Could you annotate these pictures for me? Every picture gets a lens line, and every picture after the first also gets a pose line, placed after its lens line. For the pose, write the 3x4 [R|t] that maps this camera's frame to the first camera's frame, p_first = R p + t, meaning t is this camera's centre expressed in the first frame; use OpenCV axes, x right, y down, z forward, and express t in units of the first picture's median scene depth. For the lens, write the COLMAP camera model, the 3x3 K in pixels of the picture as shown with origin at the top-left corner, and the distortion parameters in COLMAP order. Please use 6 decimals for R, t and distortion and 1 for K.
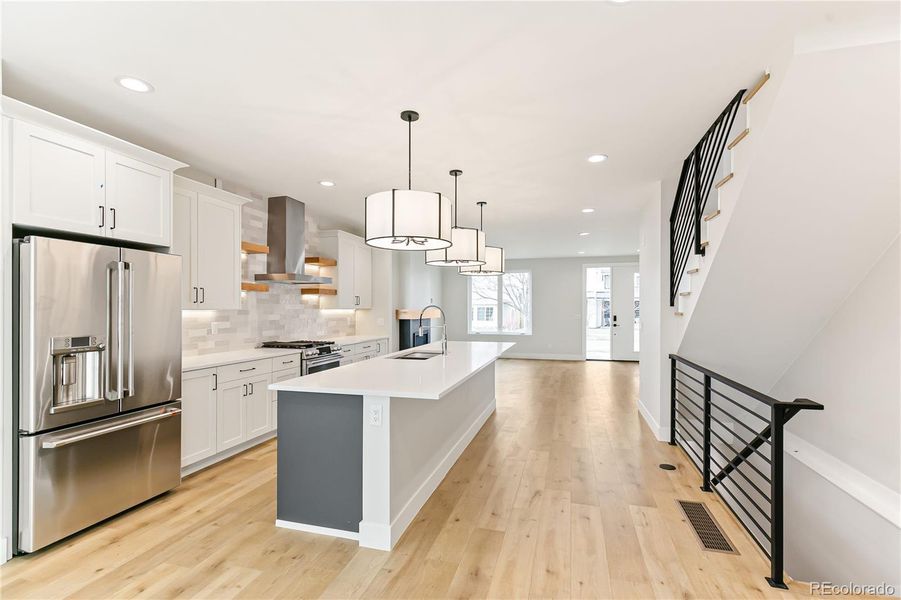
lens RADIAL K [[405.2, 0, 454.1], [0, 405.2, 307.3], [0, 0, 1]] dist [0.002919, -0.000376]
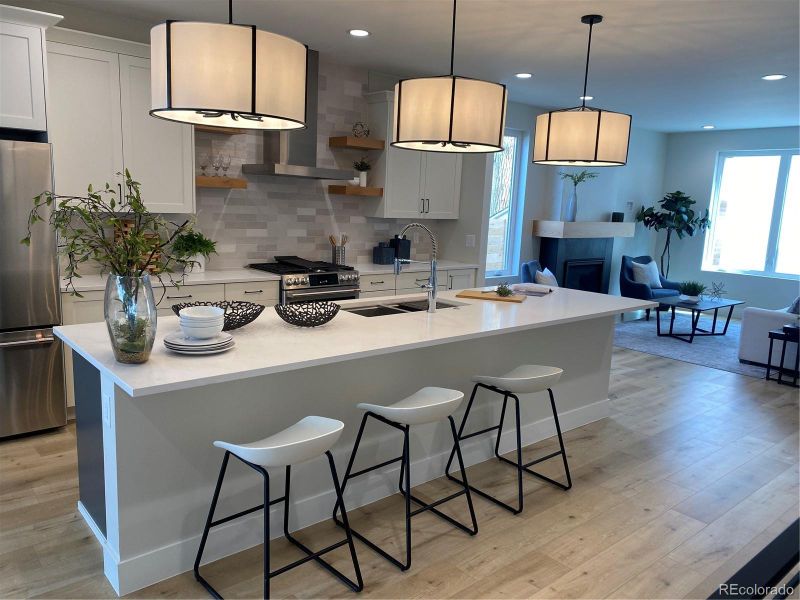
lens RADIAL K [[613.2, 0, 406.1], [0, 613.2, 303.5], [0, 0, 1]] dist [0.024203, -0.004585]
pose [[0.837963, 0.127524, -0.530618, 0.550765], [-0.042036, 0.984508, 0.170224, -0.055448], [0.544106, -0.120337, 0.830342, 0.352221]]
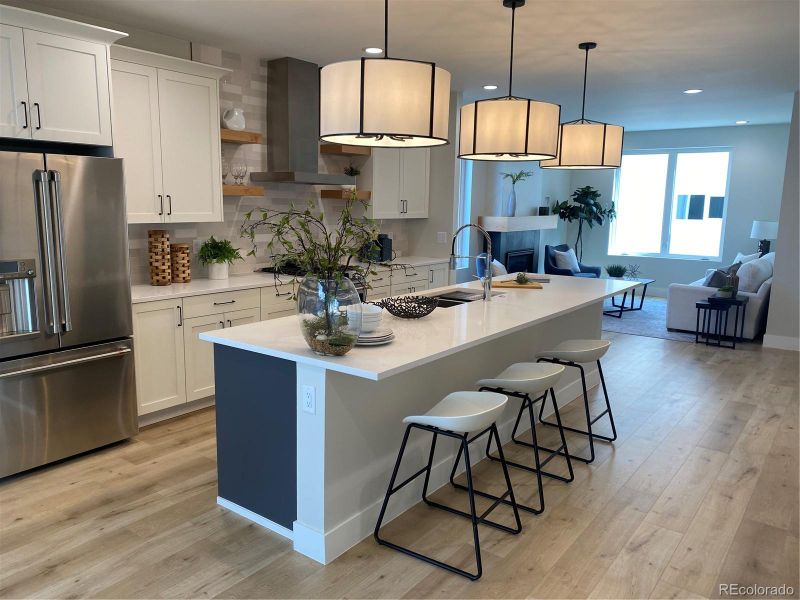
lens RADIAL K [[611.0, 0, 400.0], [0, 611.0, 300.0], [0, 0, 1]] dist [0.035551, -0.009821]
pose [[0.934358, 0.072412, -0.348899, 0.262858], [-0.015076, 0.986291, 0.164326, -0.060284], [0.356016, -0.148279, 0.922641, 0.049410]]
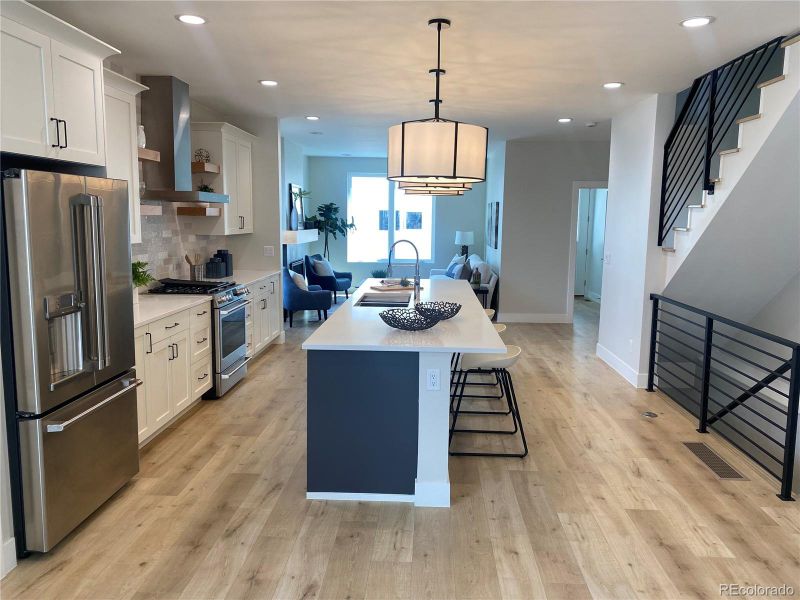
lens RADIAL K [[603.7, 0, 409.6], [0, 603.7, 289.0], [0, 0, 1]] dist [0.092384, -0.125376]
pose [[0.970041, -0.014779, 0.242491, -0.443058], [-0.015381, 0.992410, 0.122009, -0.073257], [-0.242454, -0.122083, 0.962451, -0.238628]]
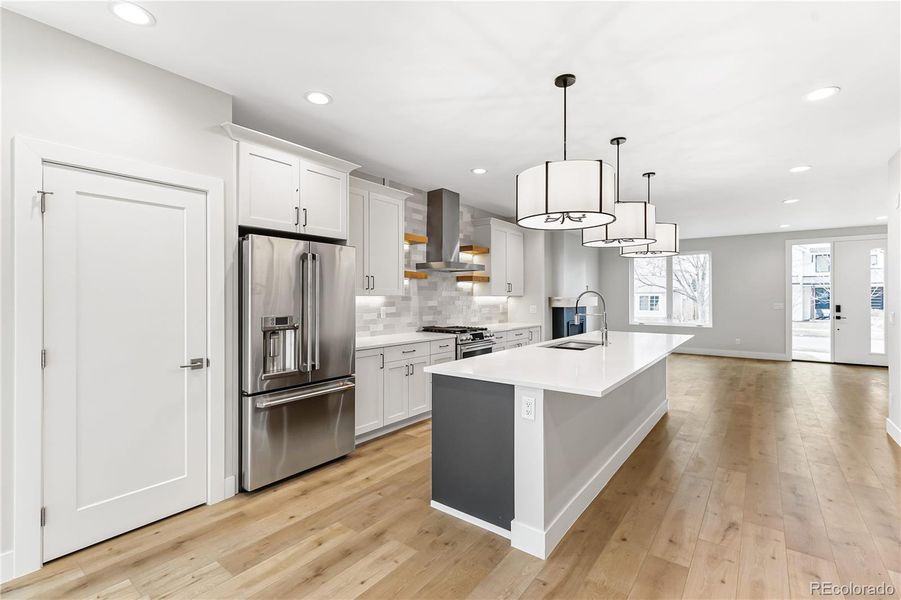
lens RADIAL K [[401.3, 0, 453.3], [0, 401.3, 294.5], [0, 0, 1]] dist [0.004013, -0.000274]
pose [[0.930538, -0.002924, -0.366183, -0.012904], [0.001387, 0.999989, -0.004459, 0.009800], [0.366192, 0.003642, 0.930532, 0.066174]]
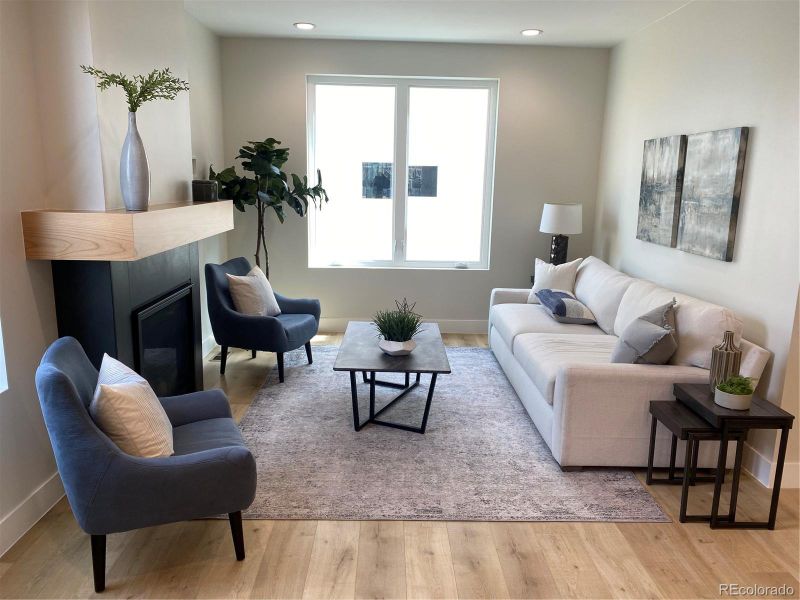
lens RADIAL K [[611.0, 0, 400.0], [0, 611.0, 300.0], [0, 0, 1]] dist [0.035551, -0.009821]
pose [[0.955227, -0.037544, 0.293481, -0.160487], [-0.022202, 0.980025, 0.197633, -0.044719], [-0.295039, -0.195301, 0.935313, 1.834027]]
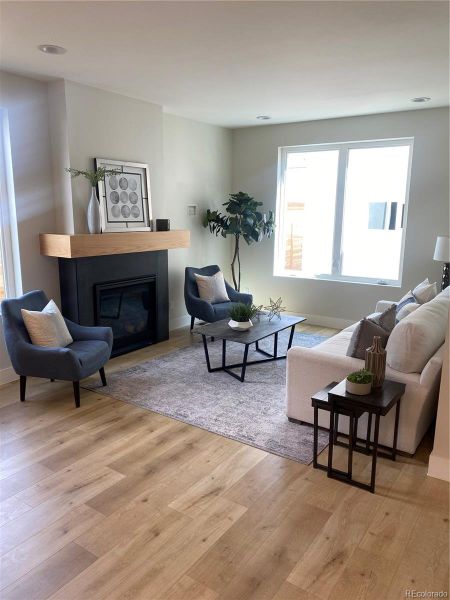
lens RADIAL K [[452.8, 0, 225.0], [0, 452.8, 300.0], [0, 0, 1]] dist [0.092384, -0.125376]
pose [[0.946176, 0.071146, -0.315736, 0.601746], [-0.006887, 0.979744, 0.200133, -0.074273], [0.323579, -0.187187, 0.927501, 1.632409]]
